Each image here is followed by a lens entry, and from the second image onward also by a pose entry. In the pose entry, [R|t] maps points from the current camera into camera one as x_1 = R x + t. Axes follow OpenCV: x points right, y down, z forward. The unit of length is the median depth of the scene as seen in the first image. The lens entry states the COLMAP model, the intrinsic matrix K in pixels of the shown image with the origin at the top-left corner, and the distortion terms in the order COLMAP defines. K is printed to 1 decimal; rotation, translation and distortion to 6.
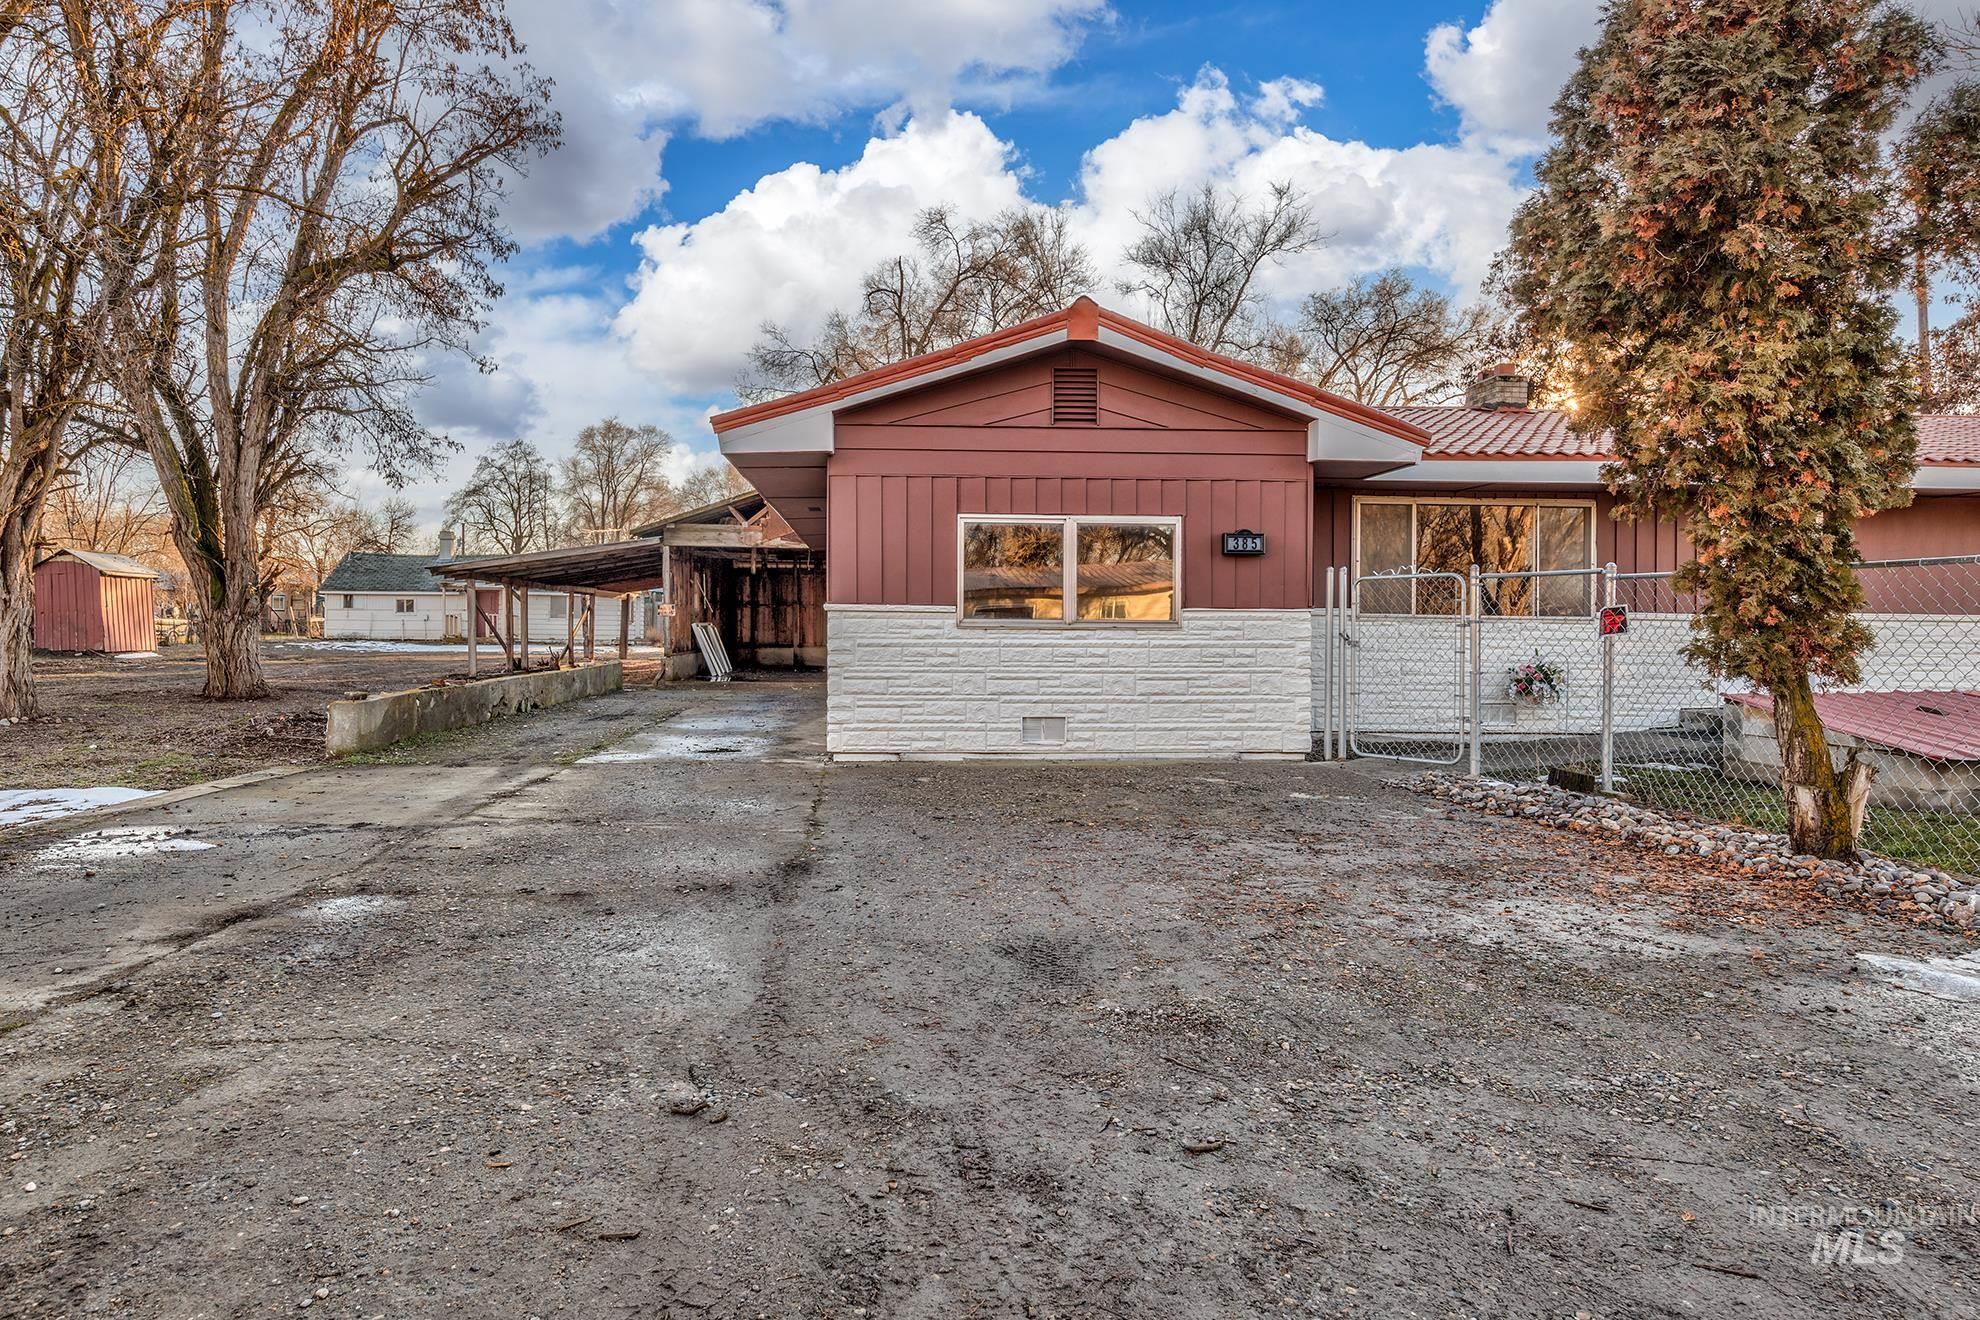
lens RADIAL K [[1134.7, 0, 984.8], [0, 1134.7, 637.3], [0, 0, 1]] dist [0.003956, 0.000915]
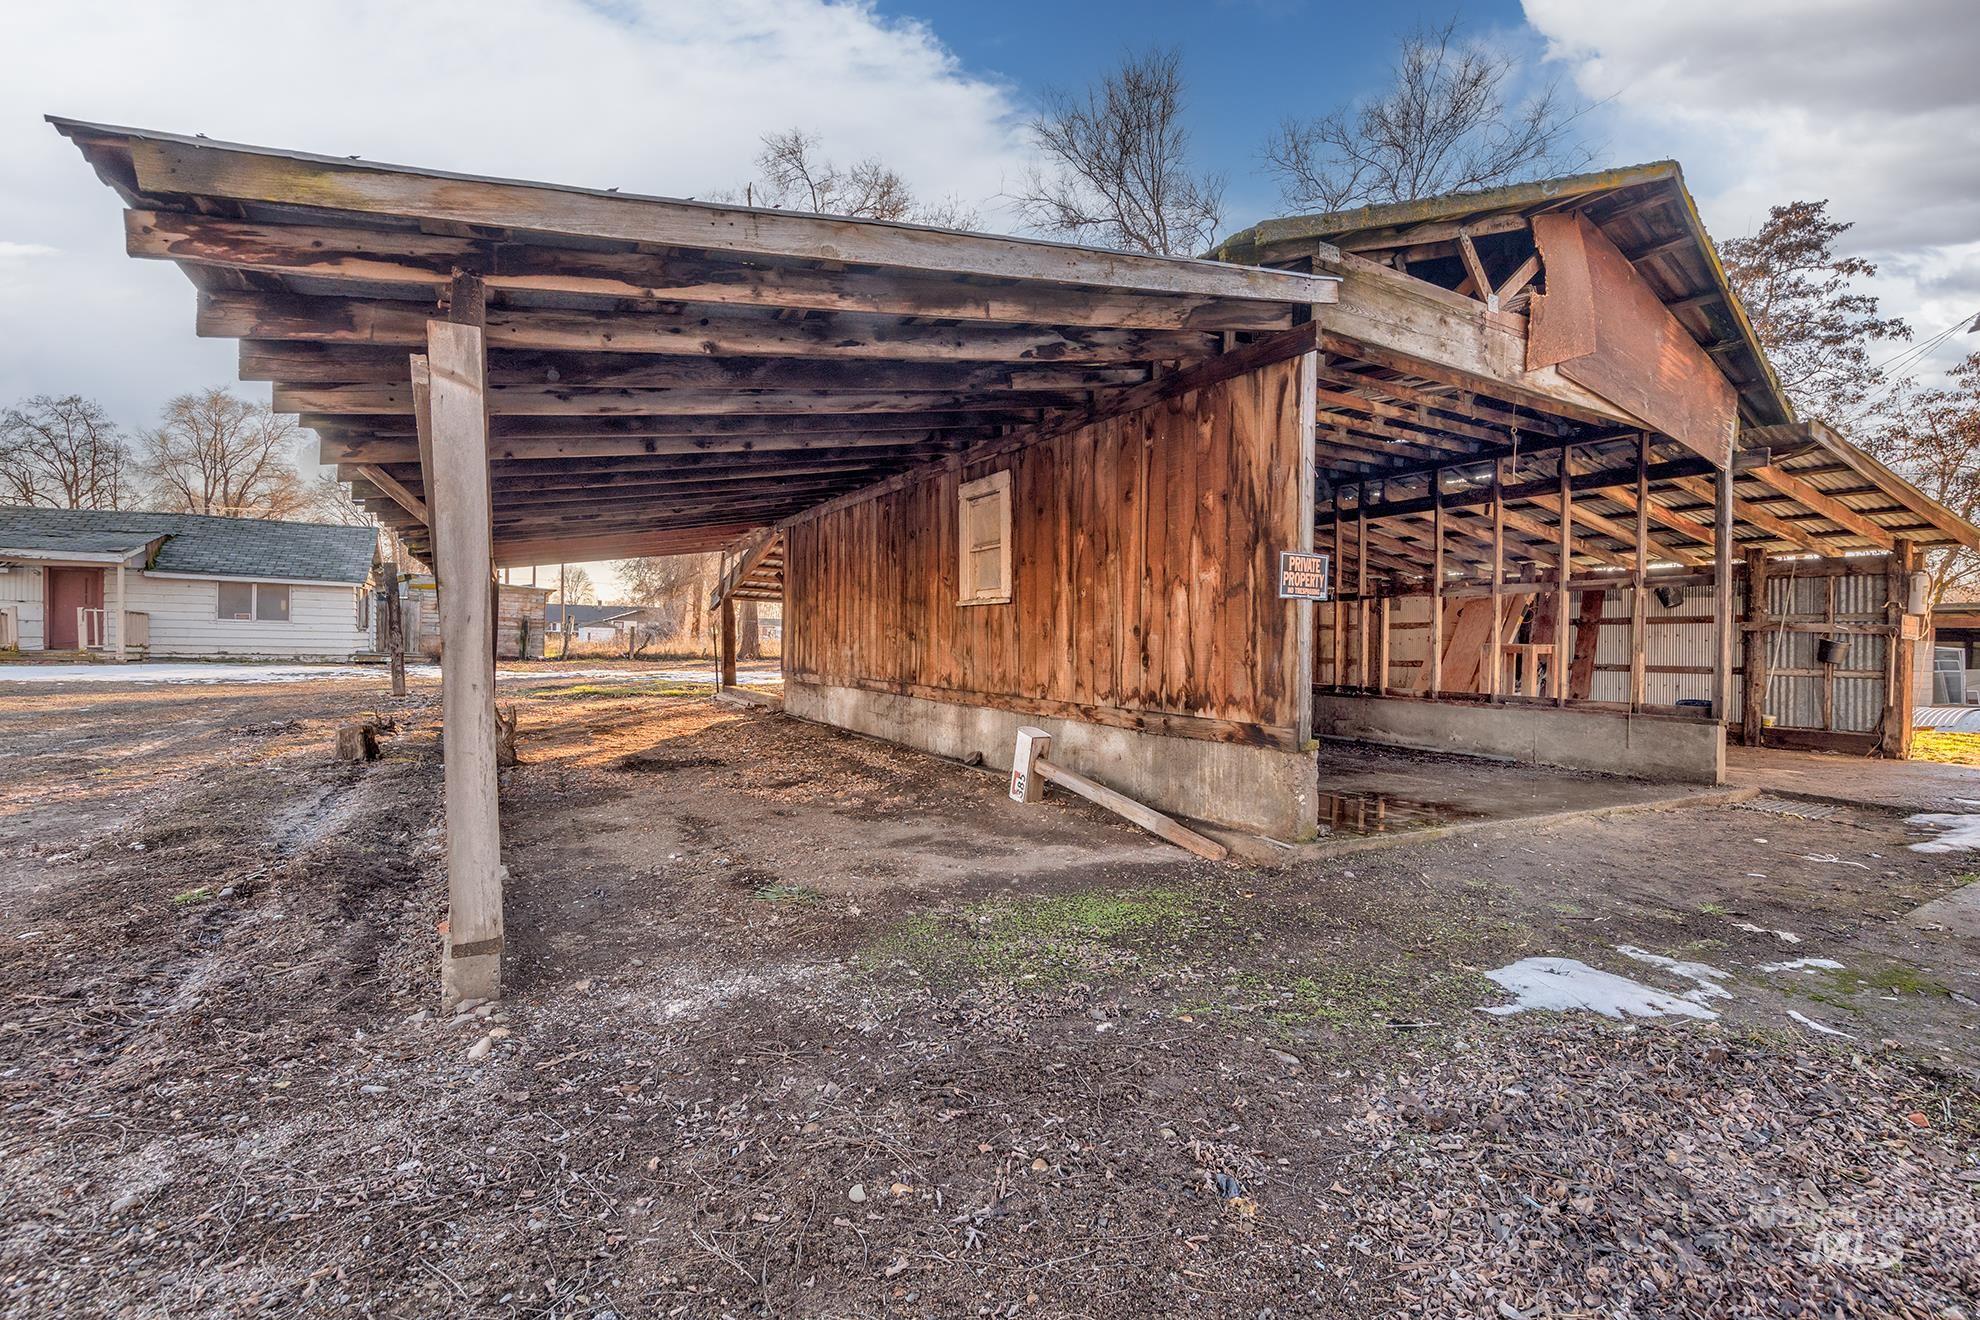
lens RADIAL K [[889.7, 0, 990.0], [0, 889.7, 660.0], [0, 0, 1]] dist [-0.000078, 0.000025]
pose [[0.908670, 0.005381, 0.417481, -0.093006], [-0.007964, 0.999958, 0.004447, -0.001132], [-0.417440, -0.007365, 0.908675, 0.181990]]
